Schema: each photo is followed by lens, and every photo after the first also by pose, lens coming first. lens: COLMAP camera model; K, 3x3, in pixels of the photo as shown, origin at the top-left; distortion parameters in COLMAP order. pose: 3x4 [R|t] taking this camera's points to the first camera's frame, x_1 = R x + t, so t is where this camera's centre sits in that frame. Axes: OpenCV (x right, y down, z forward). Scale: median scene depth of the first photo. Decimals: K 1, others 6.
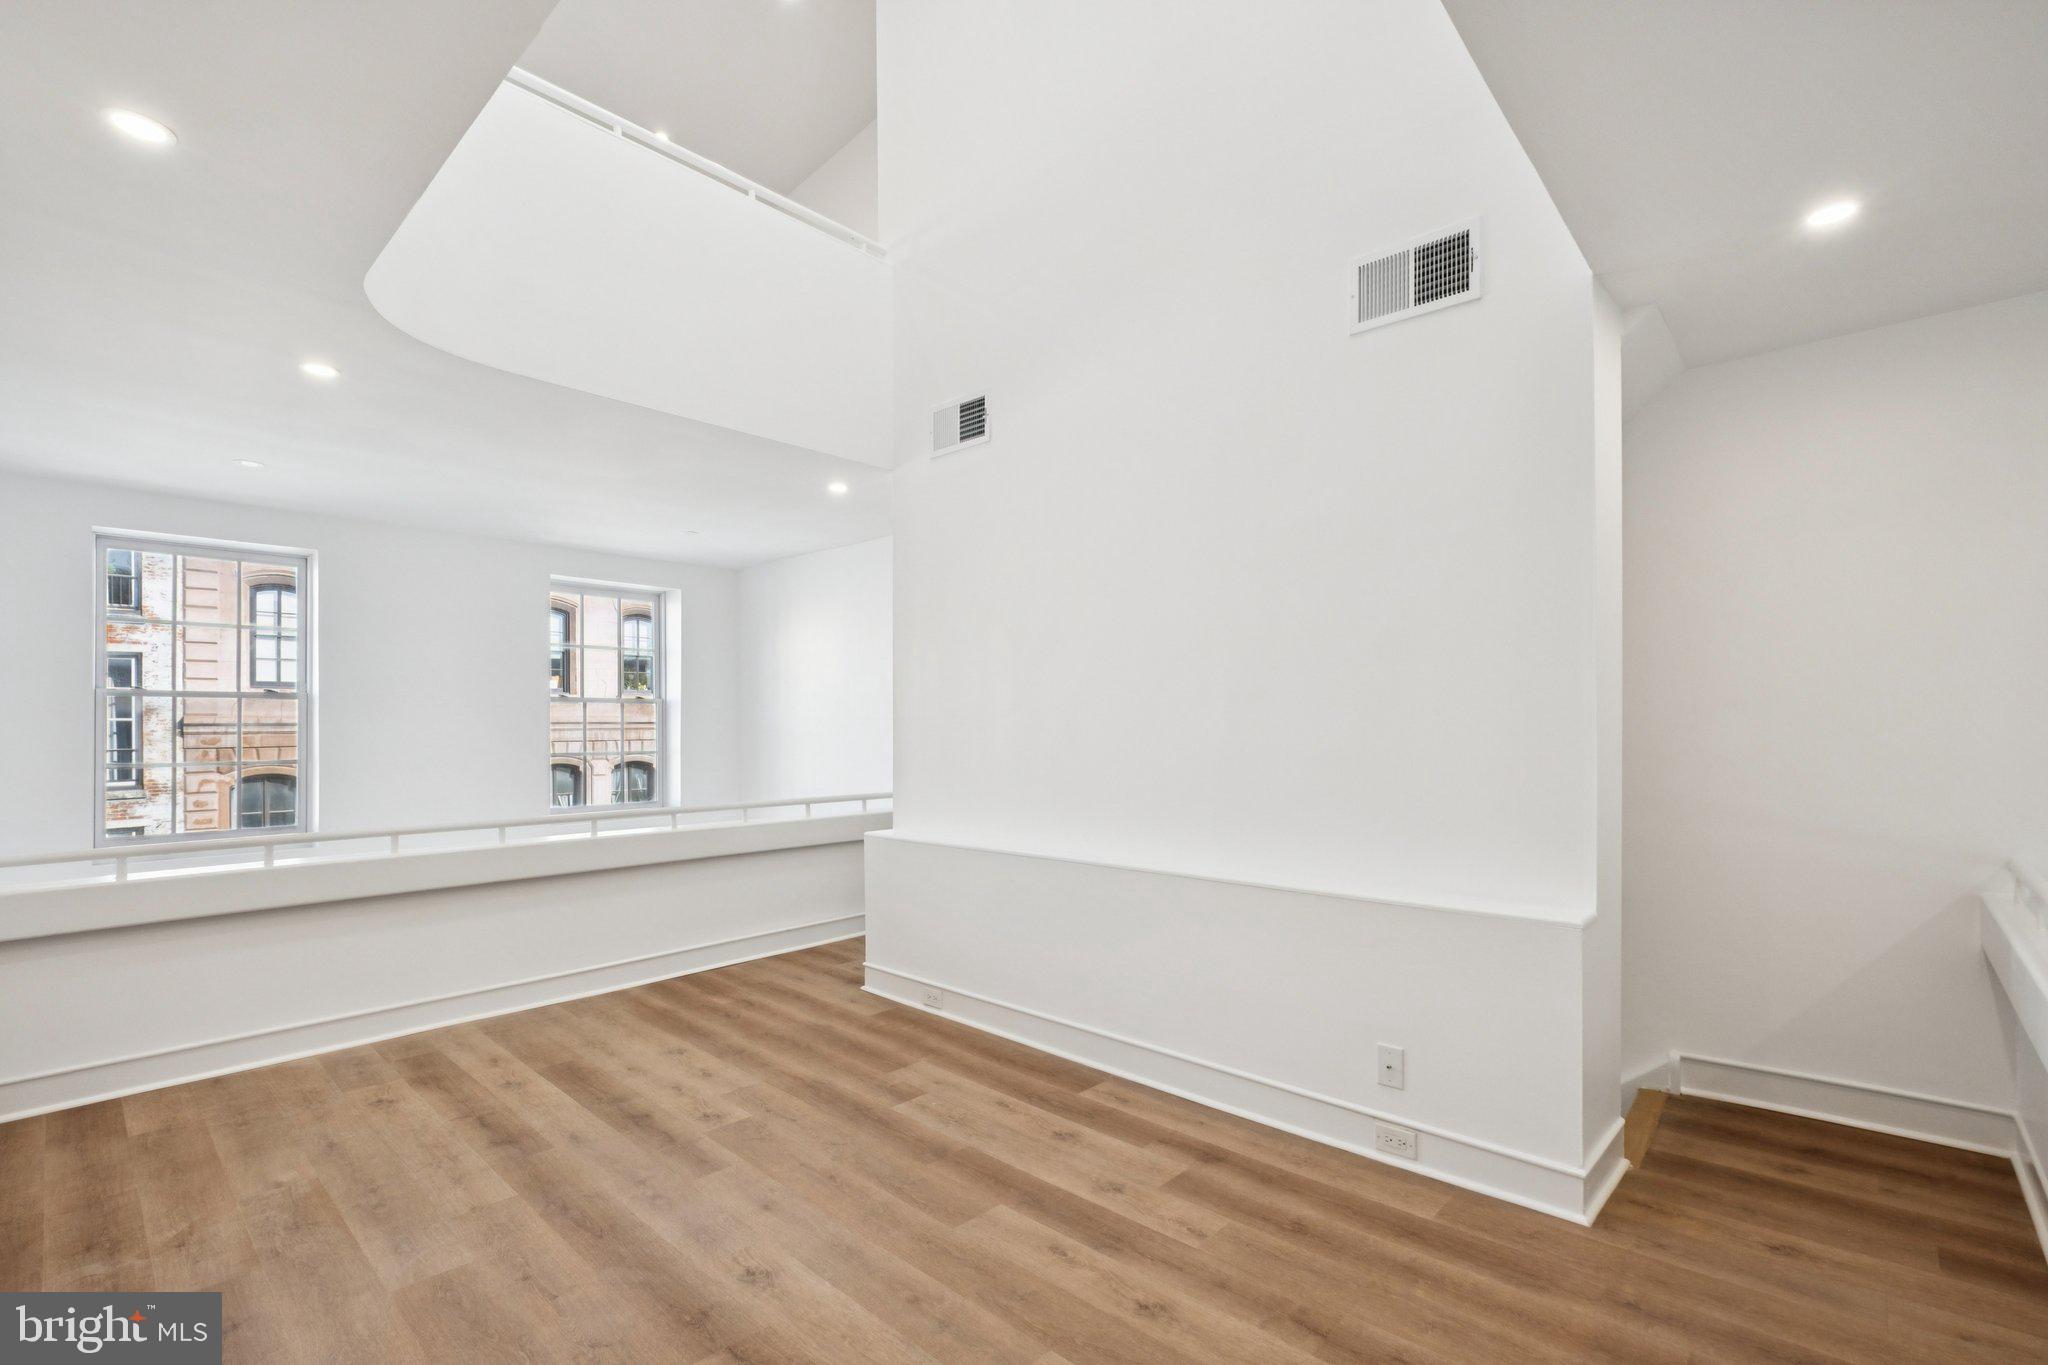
lens RADIAL K [[907.2, 0, 1011.2], [0, 907.2, 724.2], [0, 0, 1]] dist [-0.001578, 0.000264]
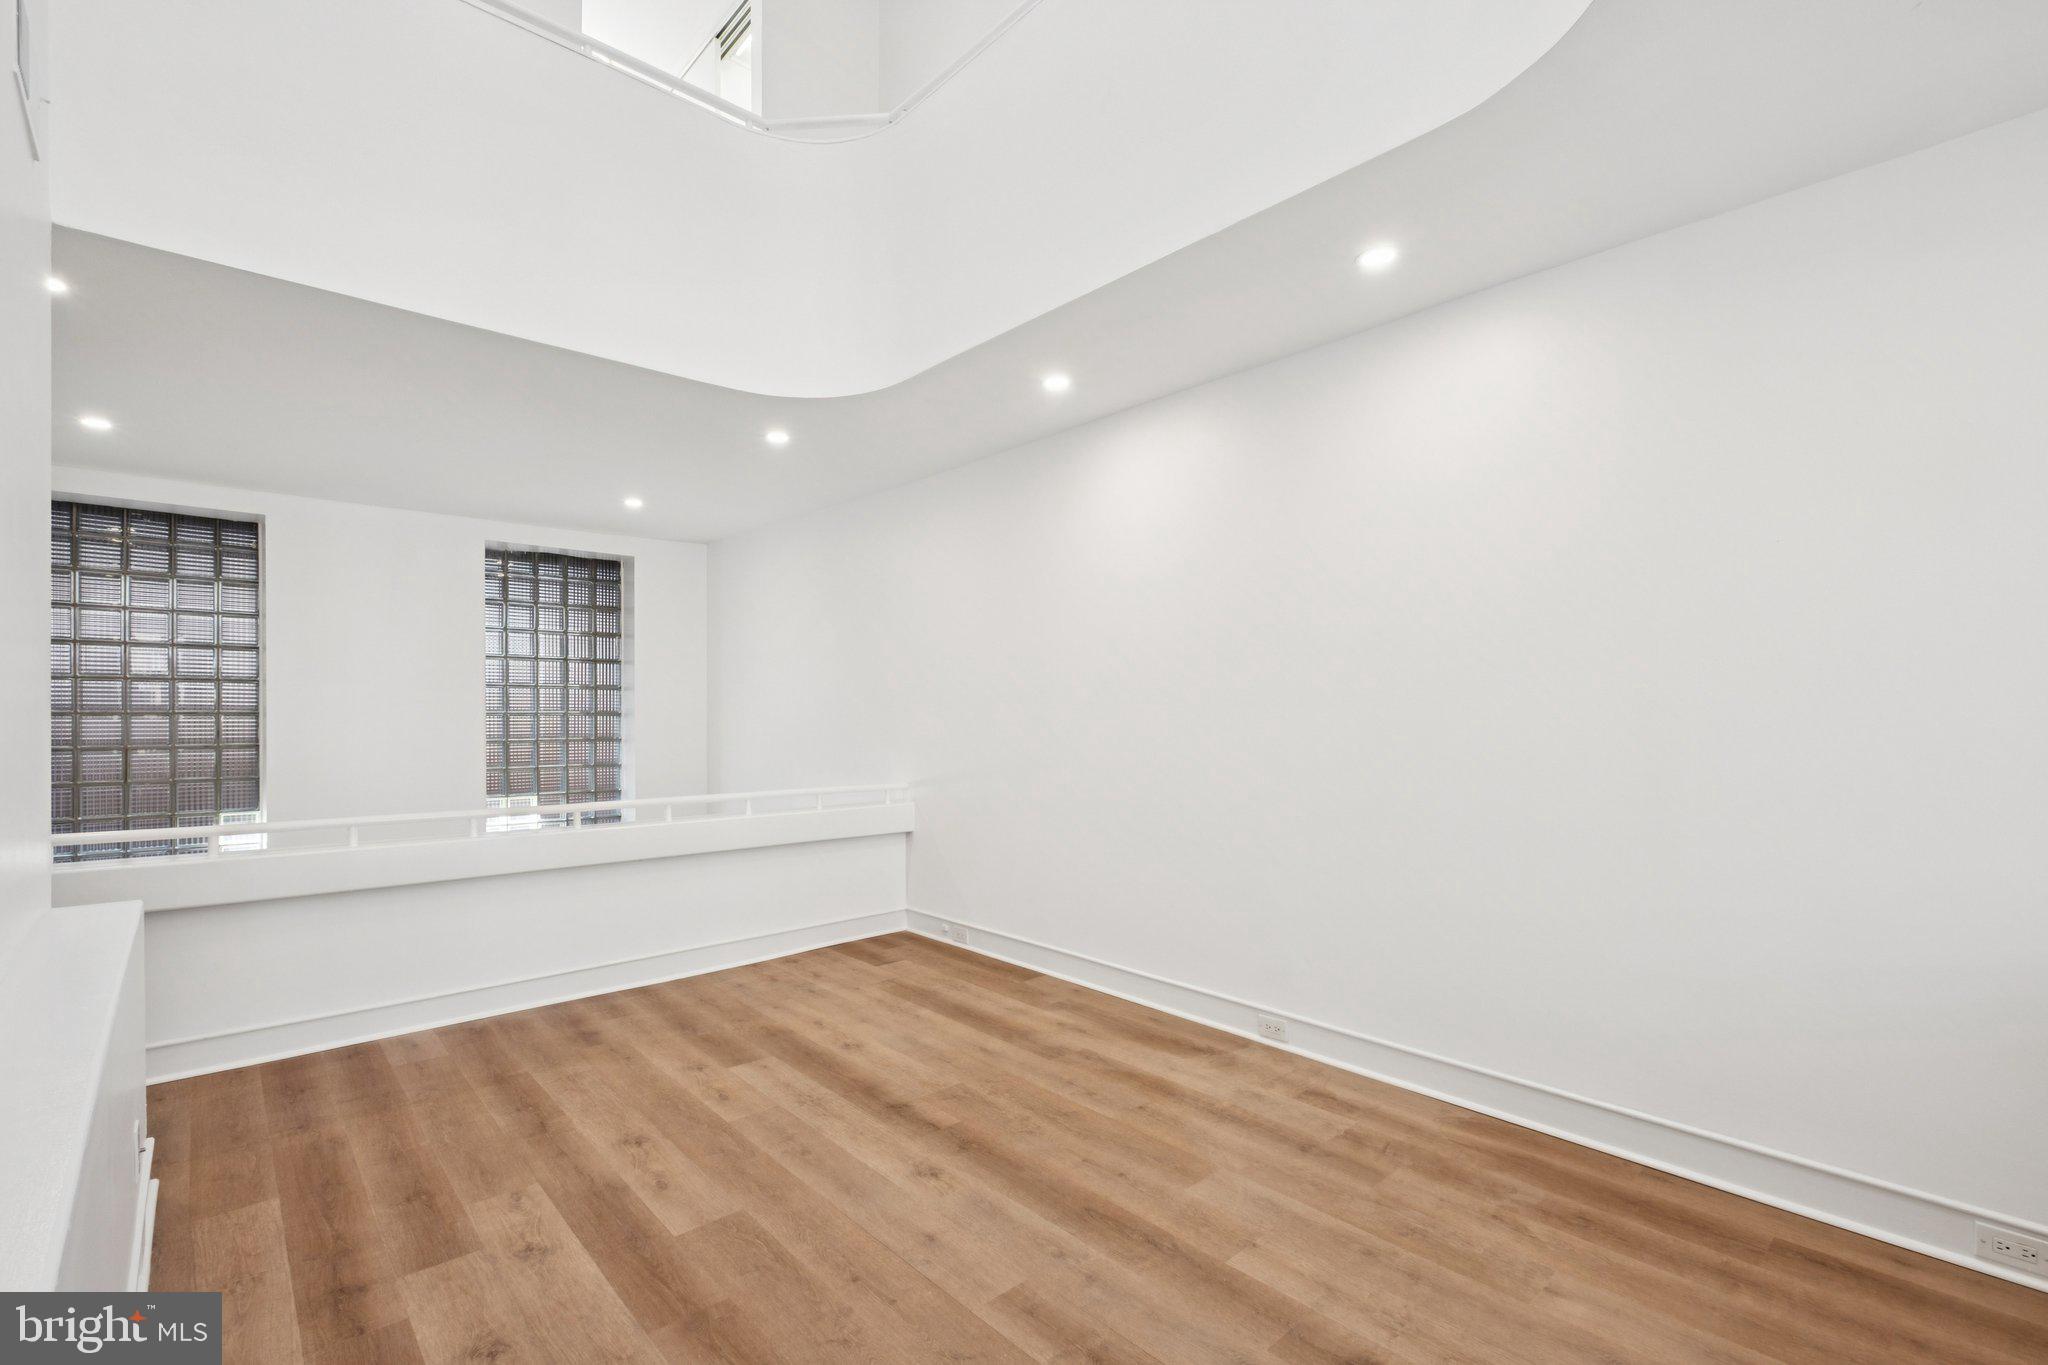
lens RADIAL K [[907.2, 0, 1013.6], [0, 907.2, 698.8], [0, 0, 1]] dist [-0.001578, 0.000264]
pose [[-0.996461, 0.003749, 0.083970, -0.411986], [0.002095, 0.999802, -0.019781, 0.012741], [-0.084027, -0.019535, -0.996272, 1.823208]]
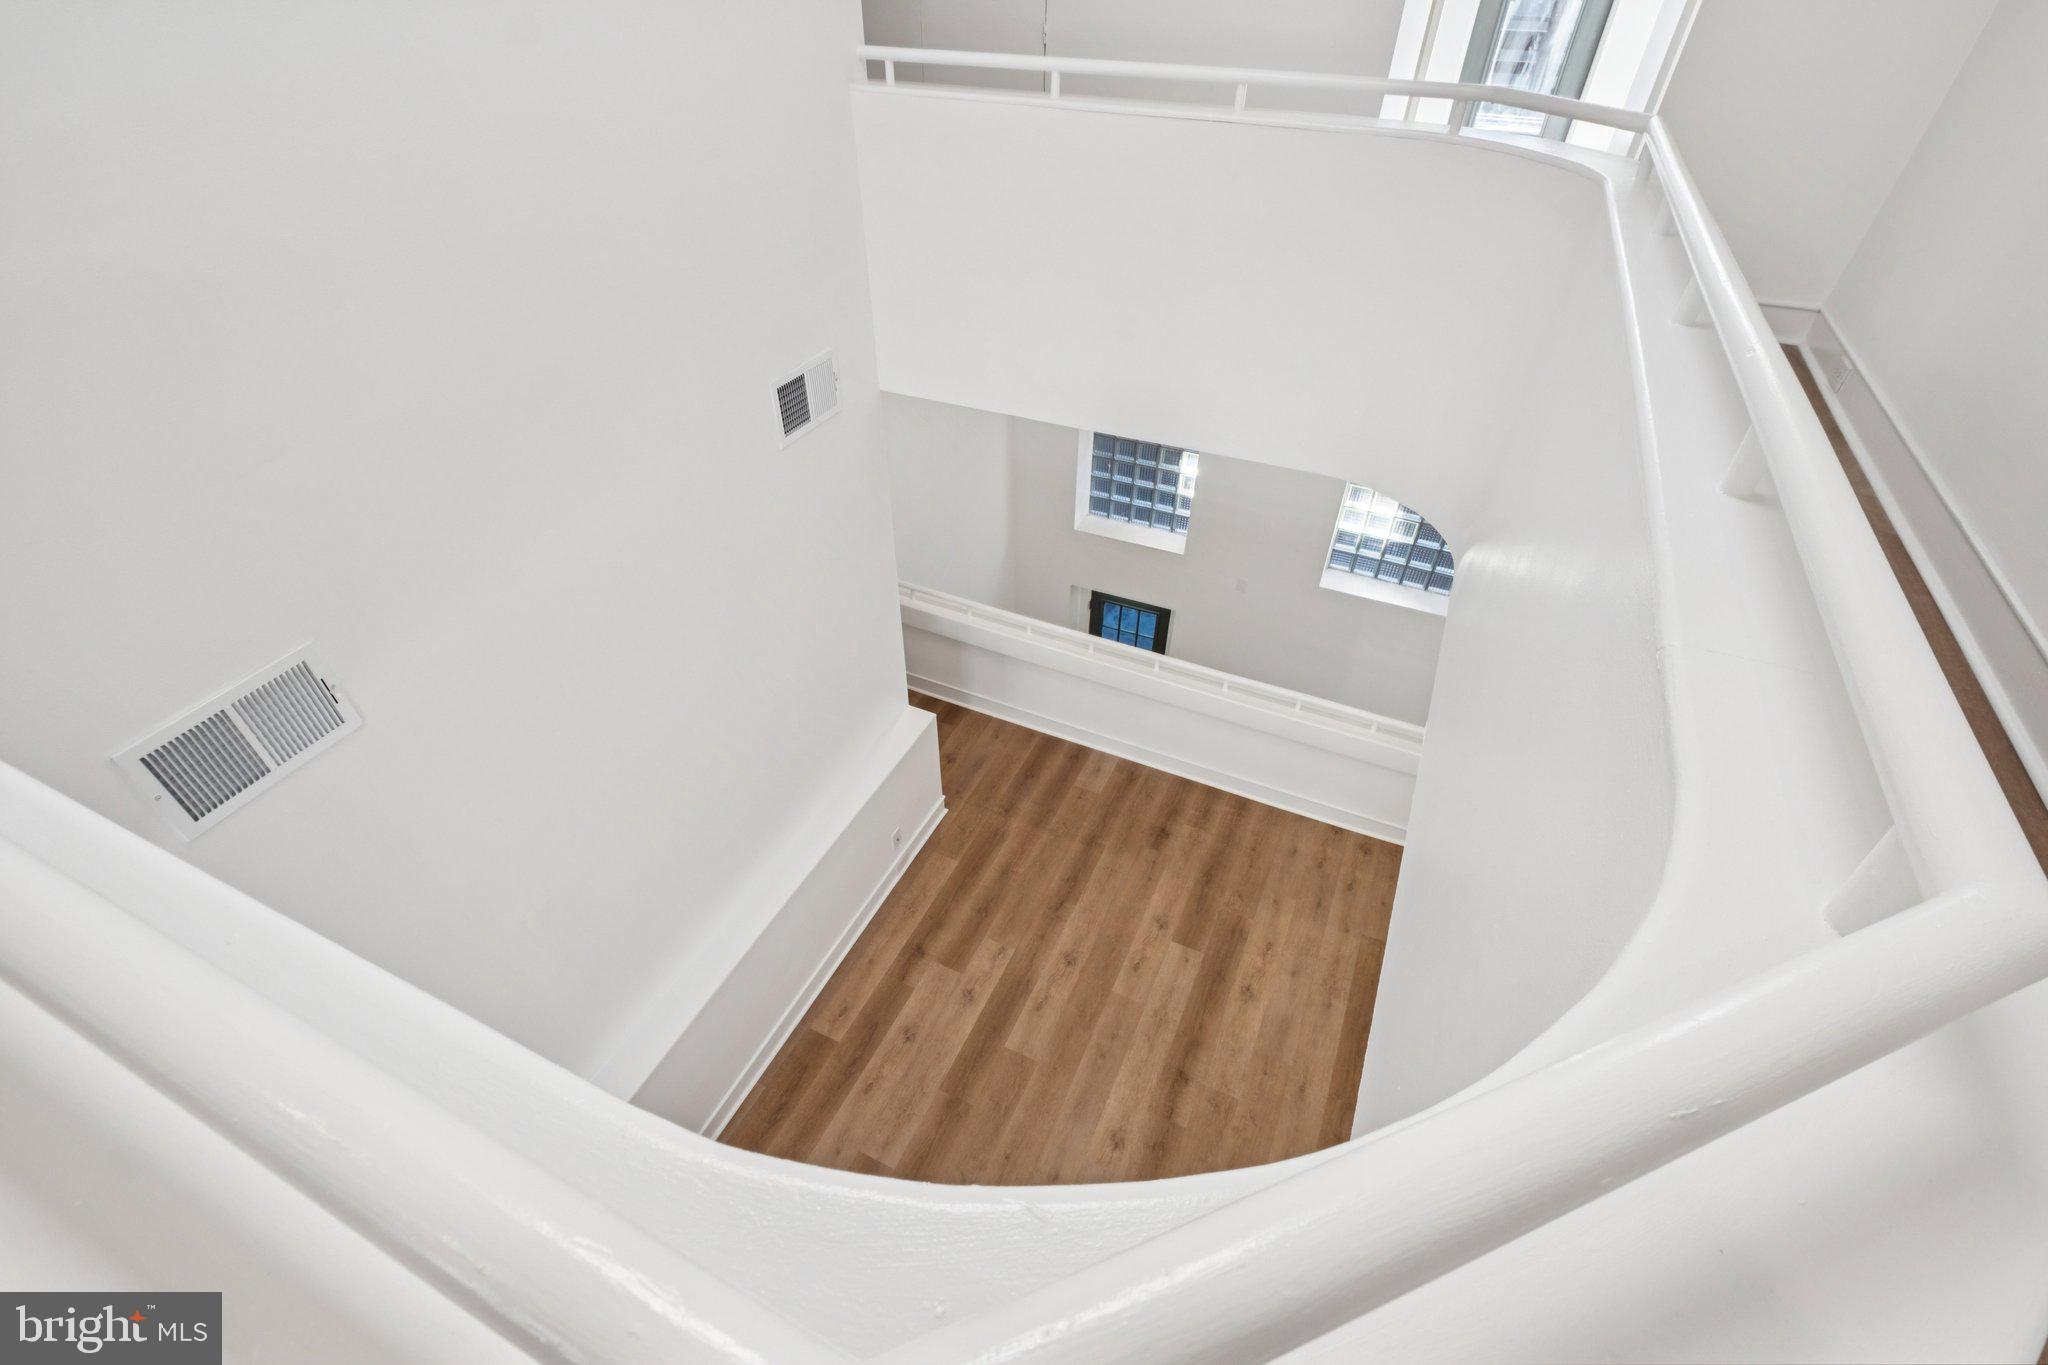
lens RADIAL K [[907.2, 0, 1026.5], [0, 907.2, 682.4], [0, 0, 1]] dist [-0.001578, 0.000264]
pose [[-0.313790, -0.611890, 0.726035, -0.833575], [-0.014153, 0.767585, 0.640791, -1.087389], [-0.949387, 0.190798, -0.249521, 1.221534]]
